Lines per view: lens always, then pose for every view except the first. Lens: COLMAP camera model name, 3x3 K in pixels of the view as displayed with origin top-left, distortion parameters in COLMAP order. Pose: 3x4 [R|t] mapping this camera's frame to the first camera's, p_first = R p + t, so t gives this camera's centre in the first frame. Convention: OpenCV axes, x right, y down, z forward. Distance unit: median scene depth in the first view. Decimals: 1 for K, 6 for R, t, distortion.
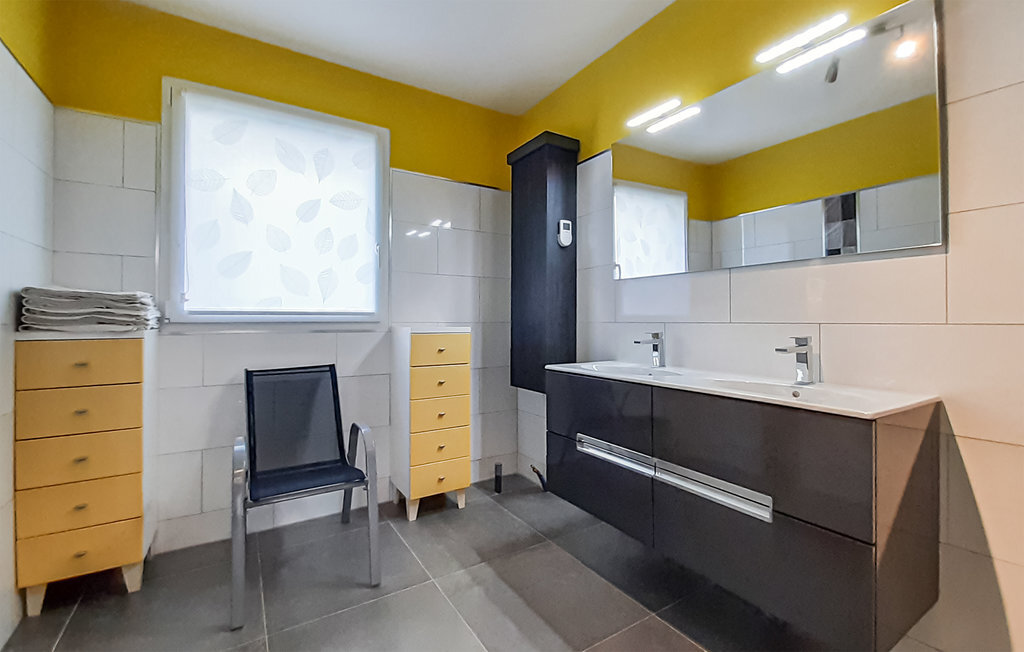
lens RADIAL K [[437.0, 0, 512.0], [0, 437.0, 326.0], [0, 0, 1]] dist [-0.000548, -0.000089]
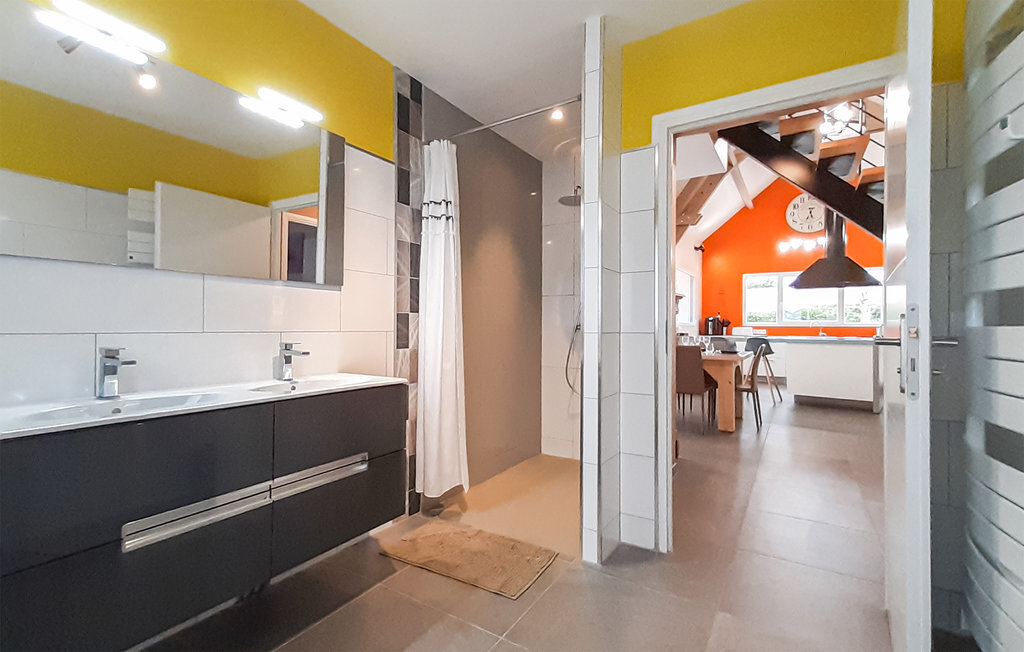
lens RADIAL K [[437.0, 0, 512.0], [0, 437.0, 326.0], [0, 0, 1]] dist [-0.000548, -0.000089]
pose [[-0.421720, -0.007375, 0.906696, -0.752146], [0.006774, 0.999913, 0.011284, -0.031309], [-0.906701, 0.010901, -0.421634, 0.962280]]
